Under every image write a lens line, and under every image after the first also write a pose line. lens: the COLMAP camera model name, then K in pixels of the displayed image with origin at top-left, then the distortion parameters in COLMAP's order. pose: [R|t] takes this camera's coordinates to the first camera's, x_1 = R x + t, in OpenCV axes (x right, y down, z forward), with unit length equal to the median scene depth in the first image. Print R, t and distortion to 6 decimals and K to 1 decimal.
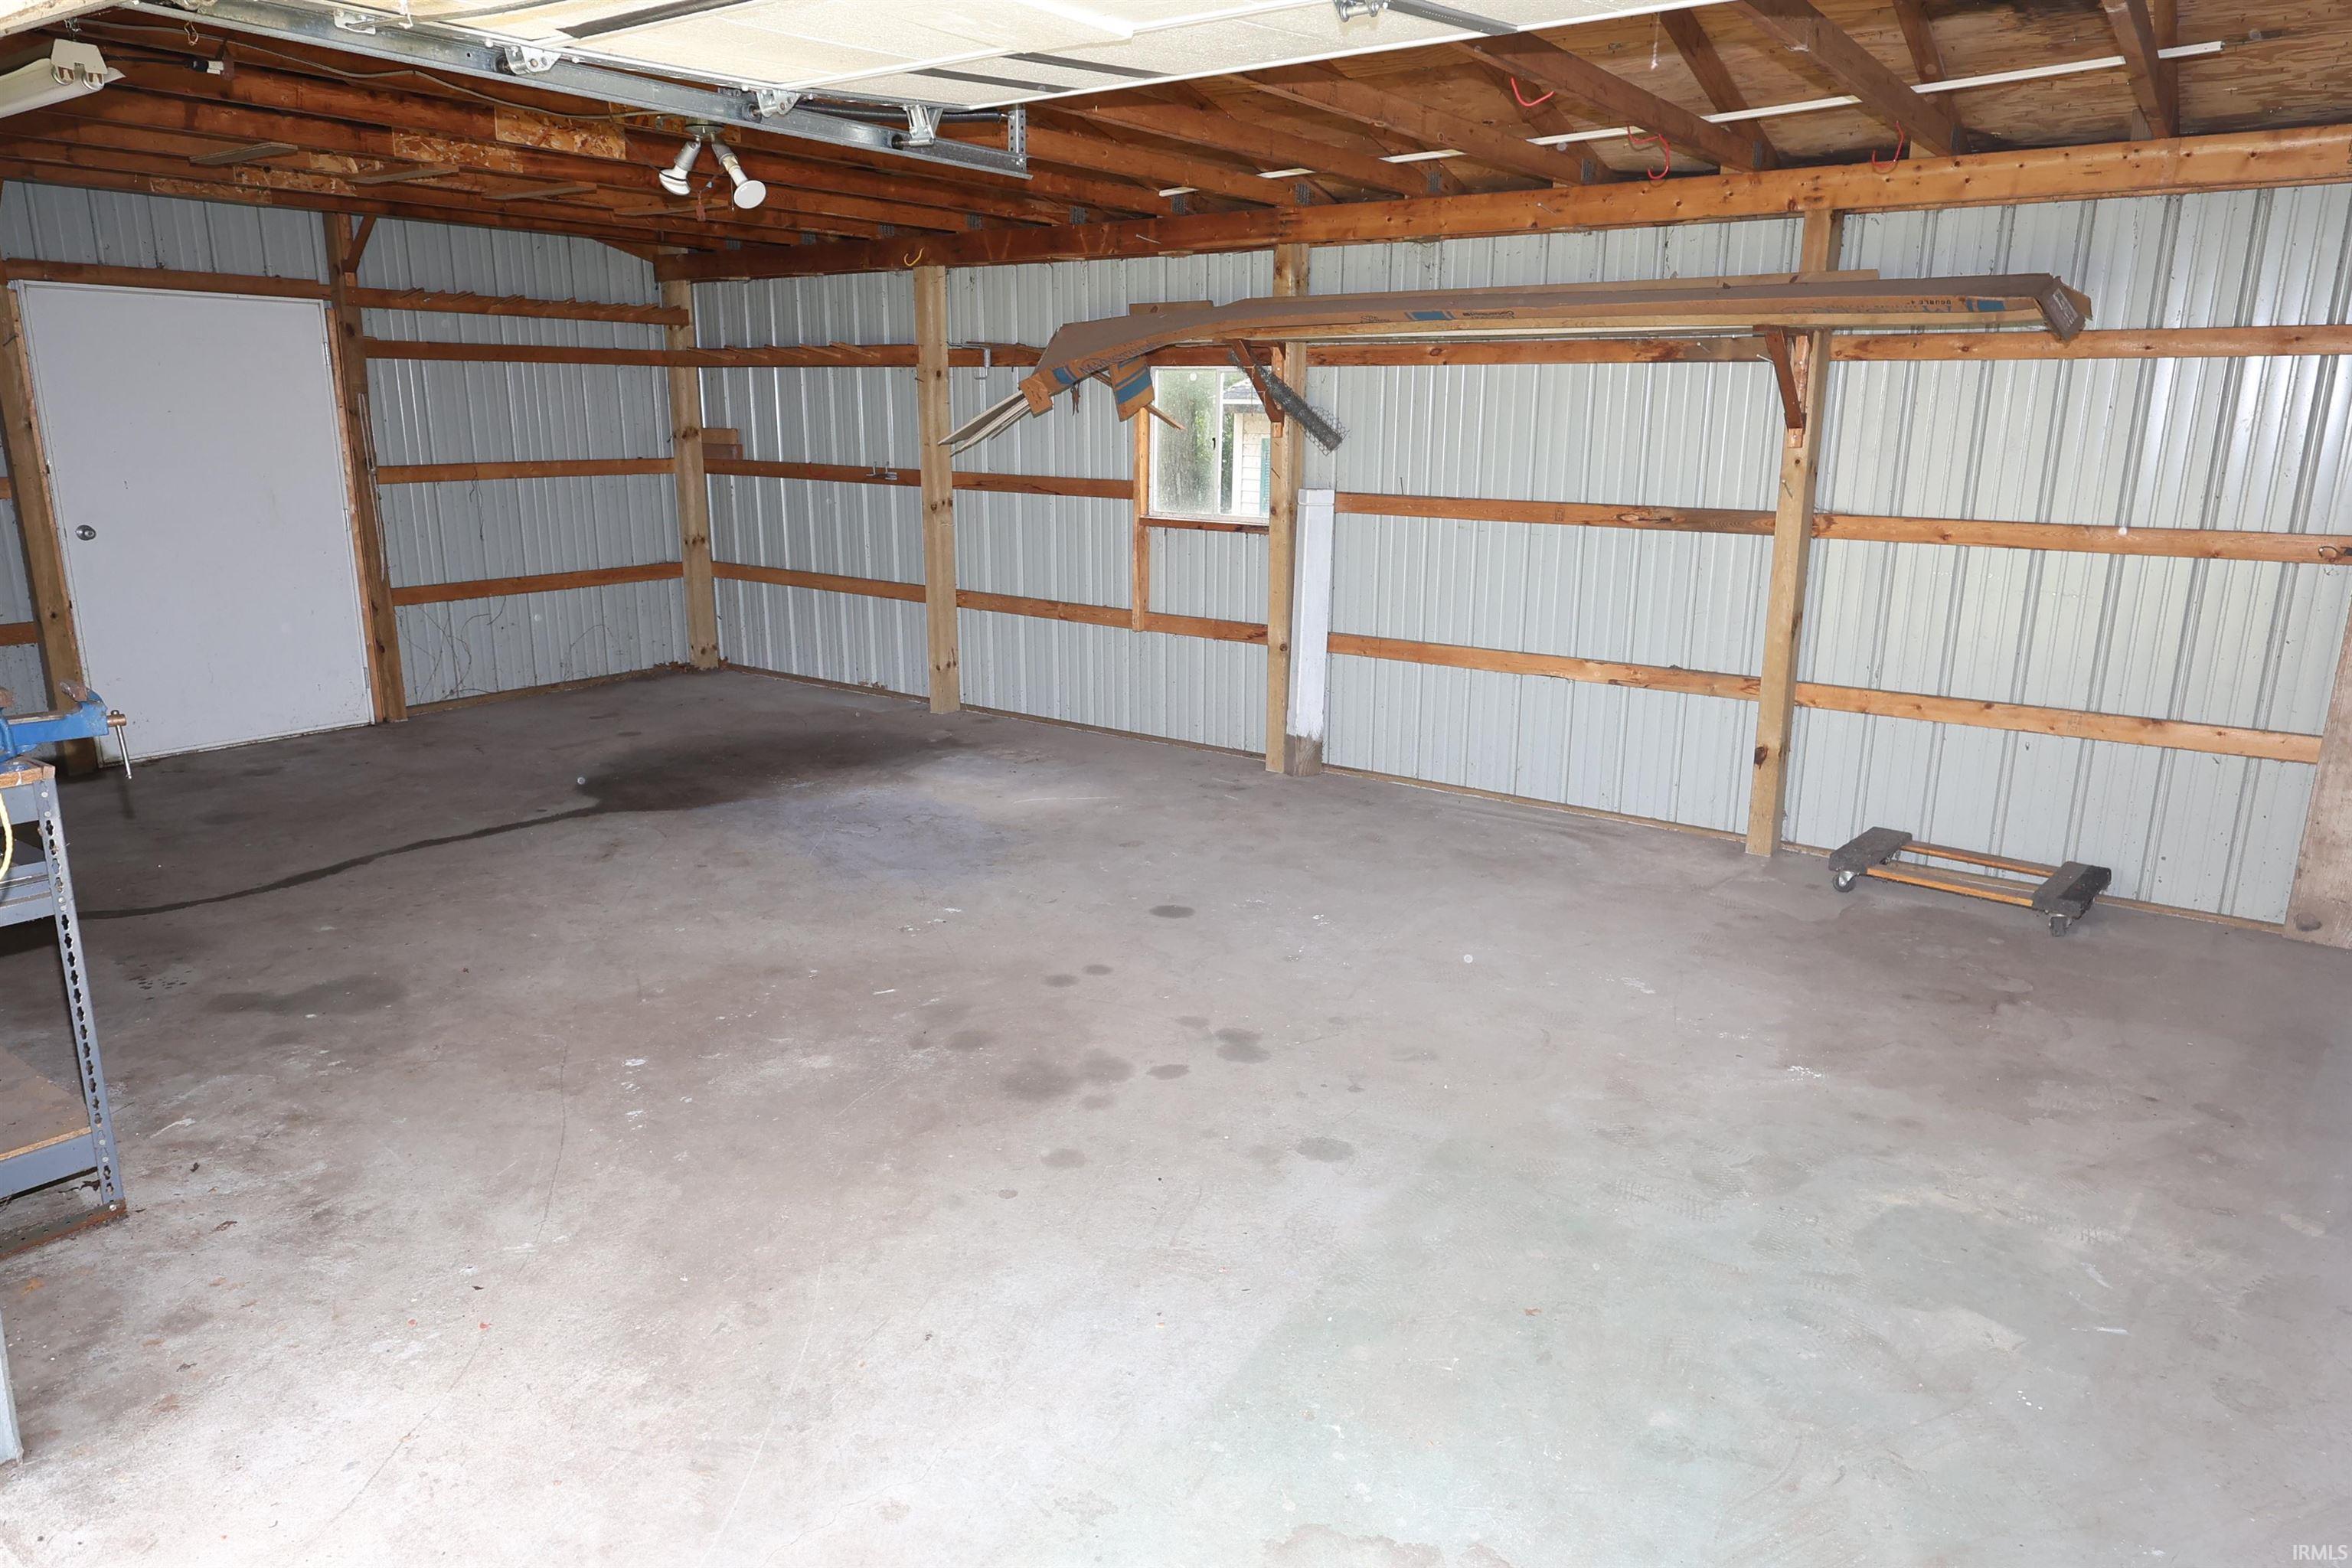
lens RADIAL K [[1478.2, 0, 1176.0], [0, 1478.2, 784.0], [0, 0, 1]] dist [-0.000582, -0.000666]
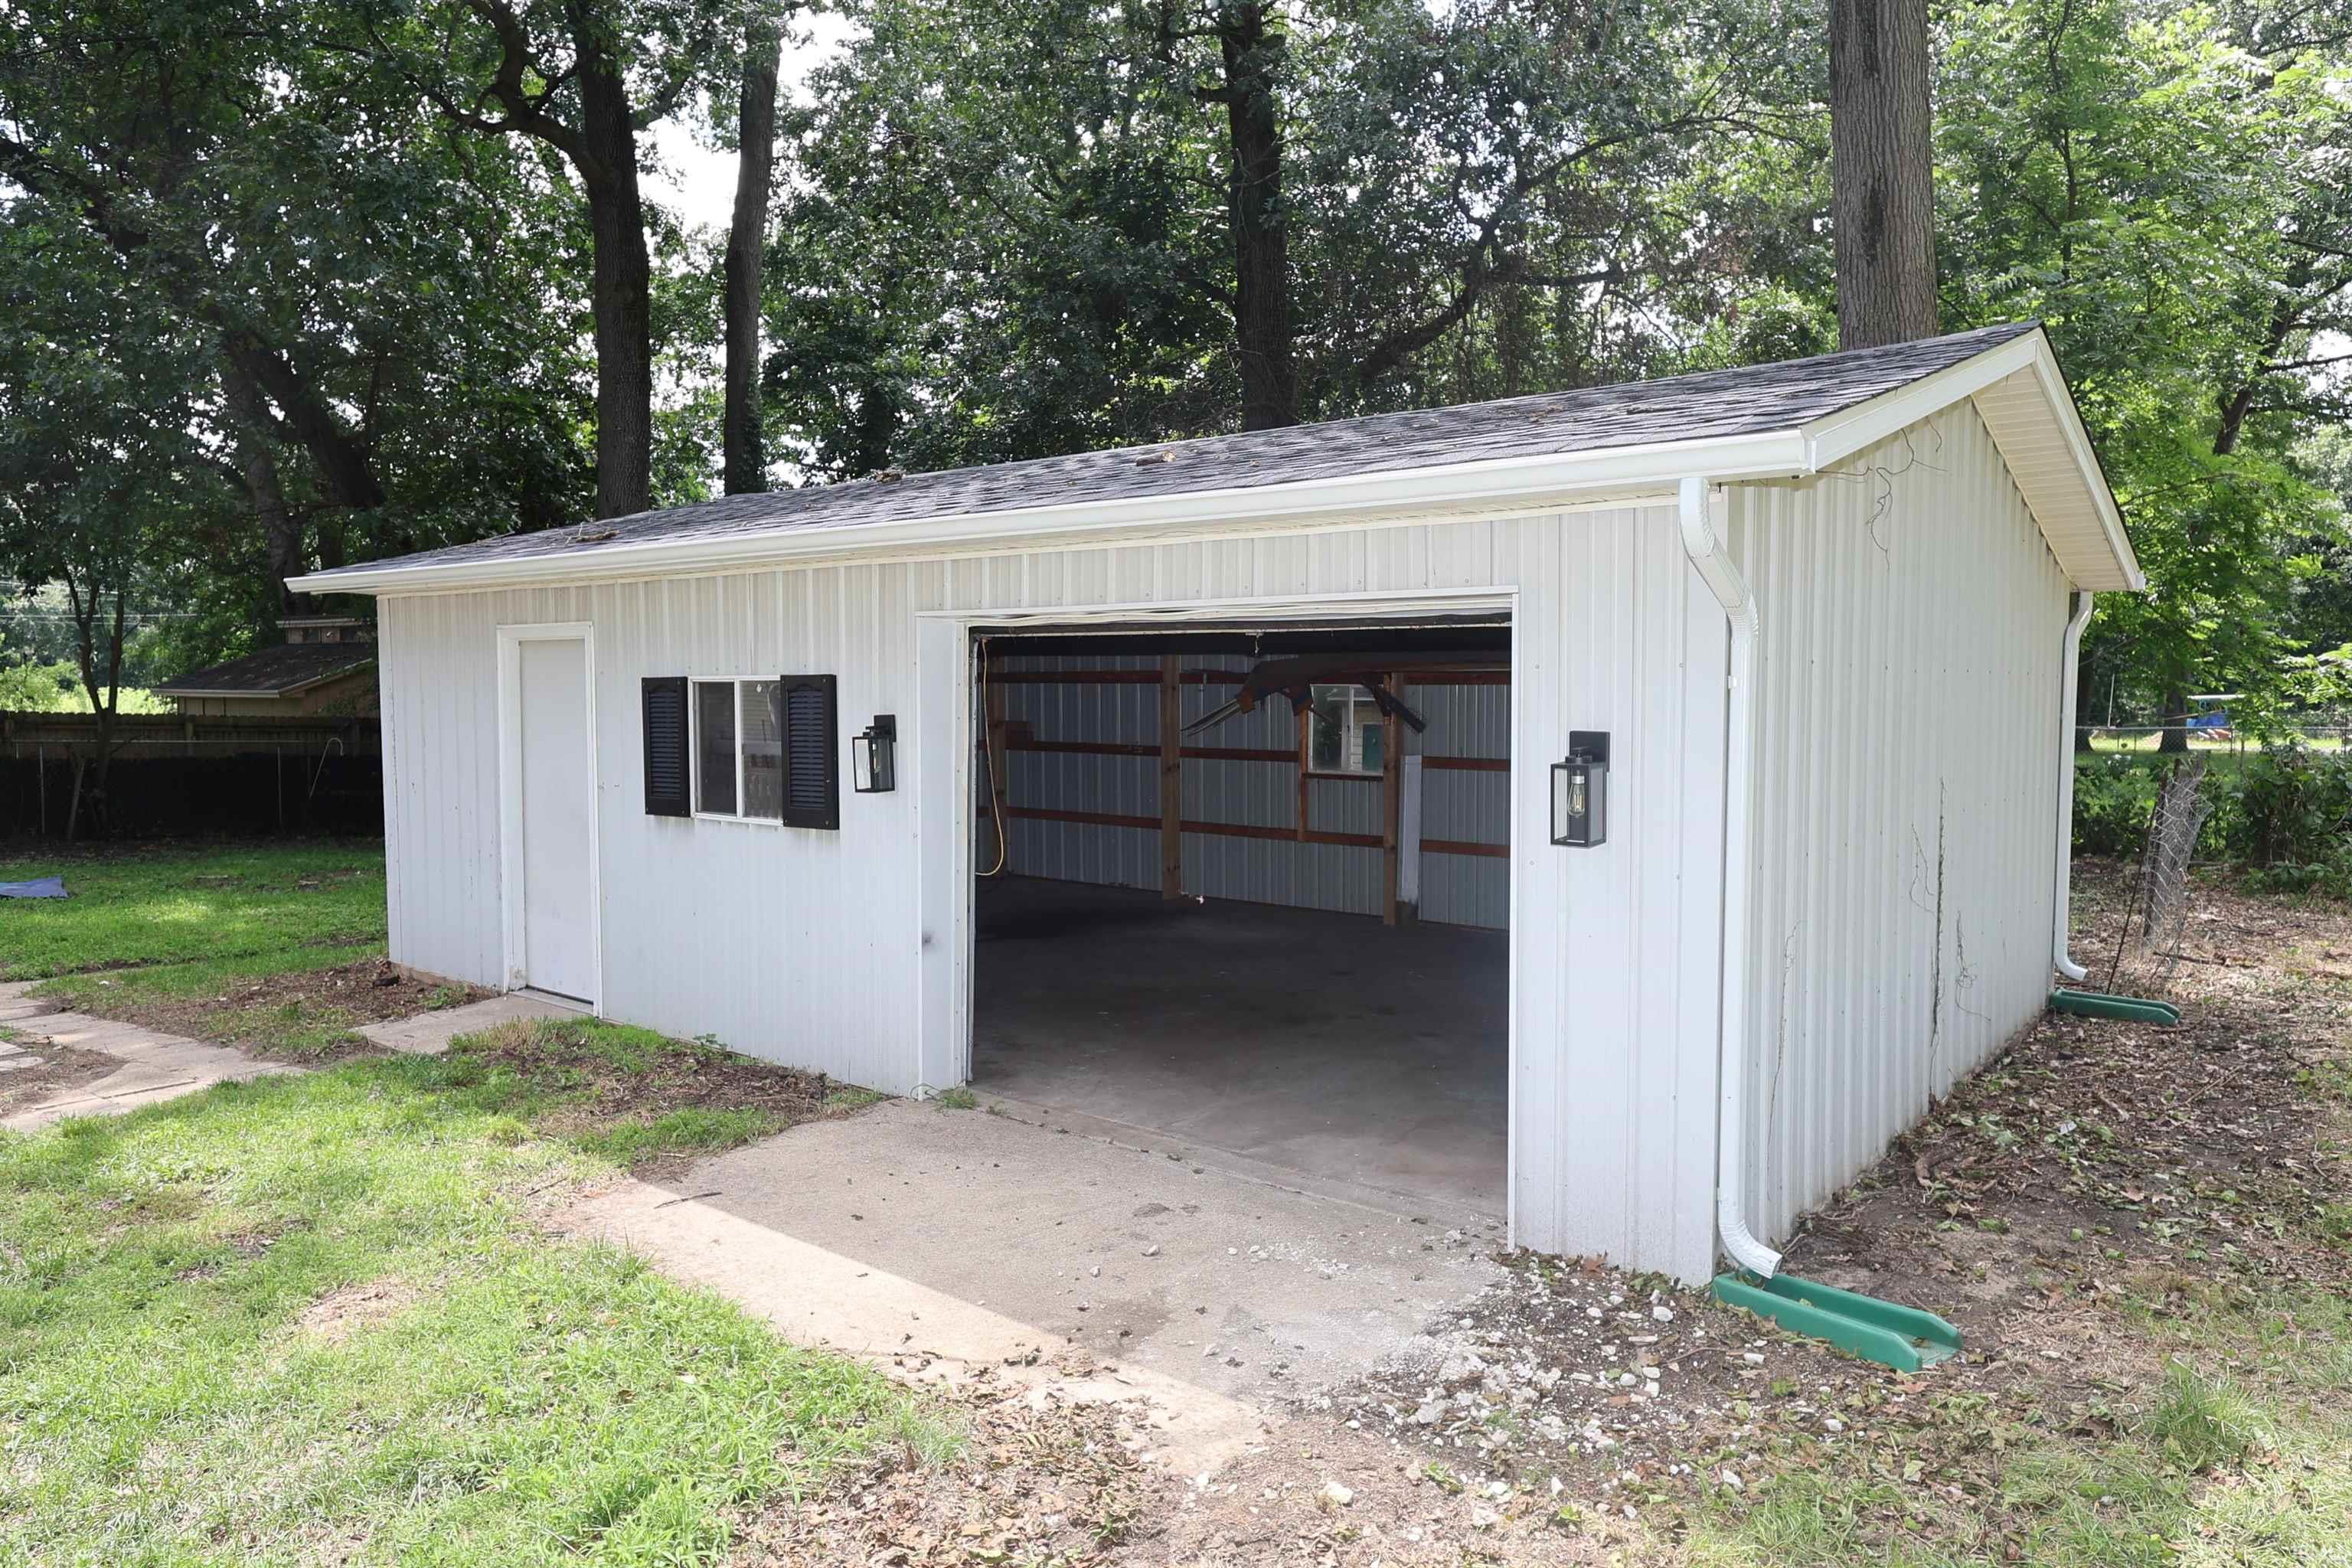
lens RADIAL K [[1478.2, 0, 1176.0], [0, 1478.2, 784.0], [0, 0, 1]] dist [-0.000582, -0.000666]
pose [[0.998661, -0.003792, -0.051590, -0.082160], [-0.005973, 0.982185, -0.187820, 0.144637], [0.051384, 0.187877, 0.980848, -0.633167]]
